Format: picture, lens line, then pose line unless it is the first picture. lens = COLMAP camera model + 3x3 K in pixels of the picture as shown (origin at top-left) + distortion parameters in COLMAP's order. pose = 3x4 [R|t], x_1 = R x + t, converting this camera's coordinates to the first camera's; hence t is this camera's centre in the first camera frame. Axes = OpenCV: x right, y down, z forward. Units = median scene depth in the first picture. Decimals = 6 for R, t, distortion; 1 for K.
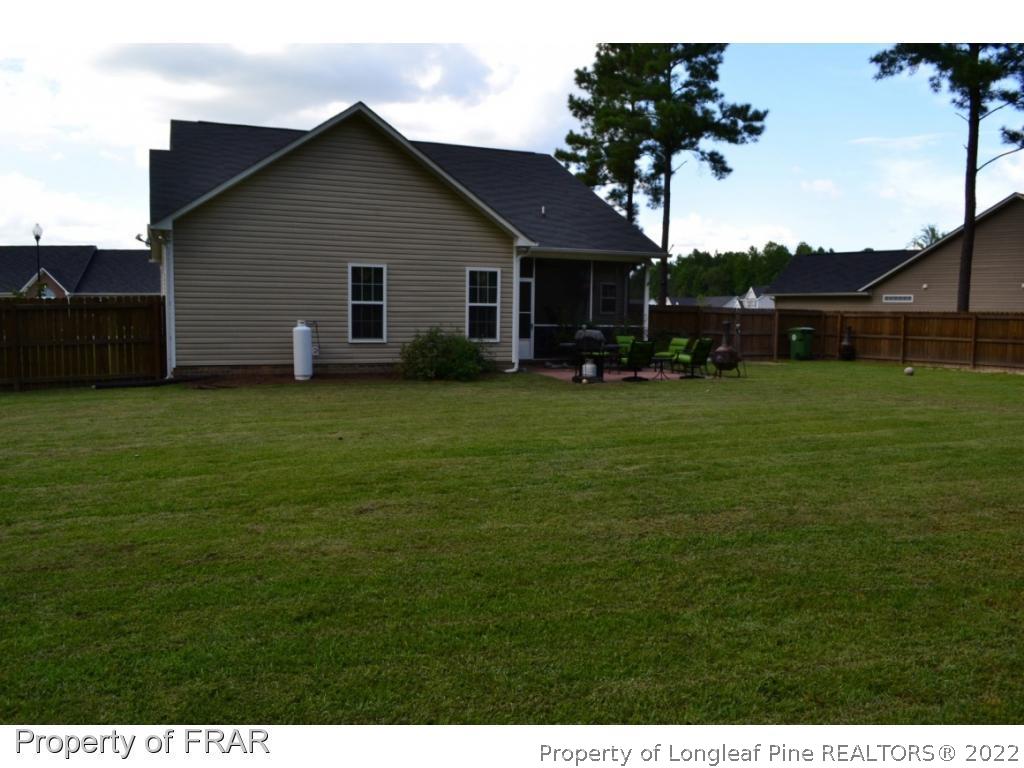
lens RADIAL K [[814.3, 0, 510.6], [0, 814.3, 385.7], [0, 0, 1]] dist [-0.087138, 0.015971]
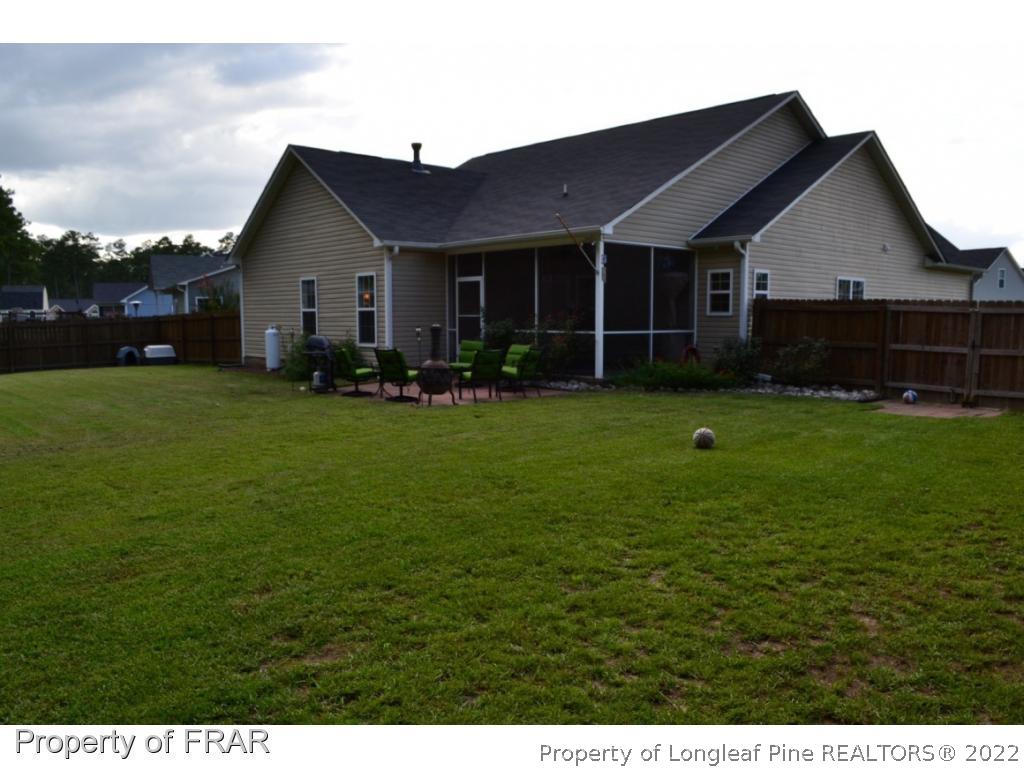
lens RADIAL K [[814.3, 0, 510.9], [0, 814.3, 384.7], [0, 0, 1]] dist [-0.087138, 0.015971]
pose [[0.295660, 0.068863, -0.952808, 0.990961], [-0.077827, 0.995819, 0.047822, -0.068956], [0.952118, 0.060015, 0.299783, 0.880232]]
